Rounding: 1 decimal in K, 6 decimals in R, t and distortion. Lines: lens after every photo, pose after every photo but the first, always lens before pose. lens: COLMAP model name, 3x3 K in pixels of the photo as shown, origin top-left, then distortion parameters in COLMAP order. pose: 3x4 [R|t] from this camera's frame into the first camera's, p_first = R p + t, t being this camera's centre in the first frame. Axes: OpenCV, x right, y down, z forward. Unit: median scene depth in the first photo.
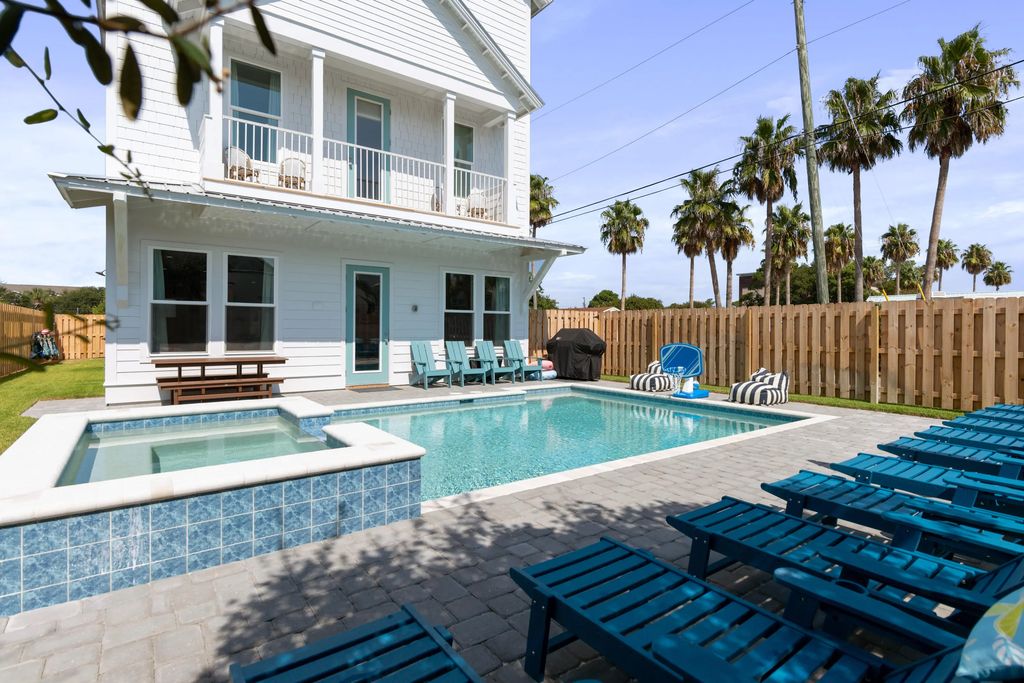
lens RADIAL K [[499.9, 0, 511.3], [0, 499.9, 333.2], [0, 0, 1]] dist [0.013225, 0.000971]
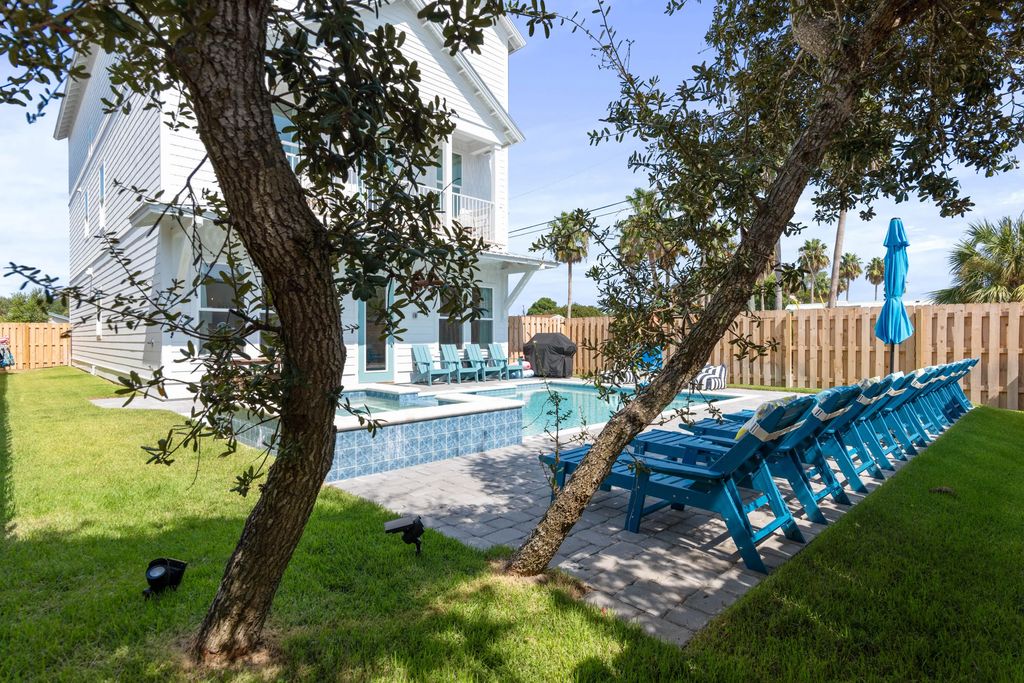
lens RADIAL K [[524.5, 0, 511.9], [0, 524.5, 343.4], [0, 0, 1]] dist [0.027423, -0.000080]
pose [[0.991001, -0.007745, 0.133629, -0.129988], [0.007400, 0.999968, 0.003075, 0.011485], [-0.133649, -0.002058, 0.991027, -0.198887]]
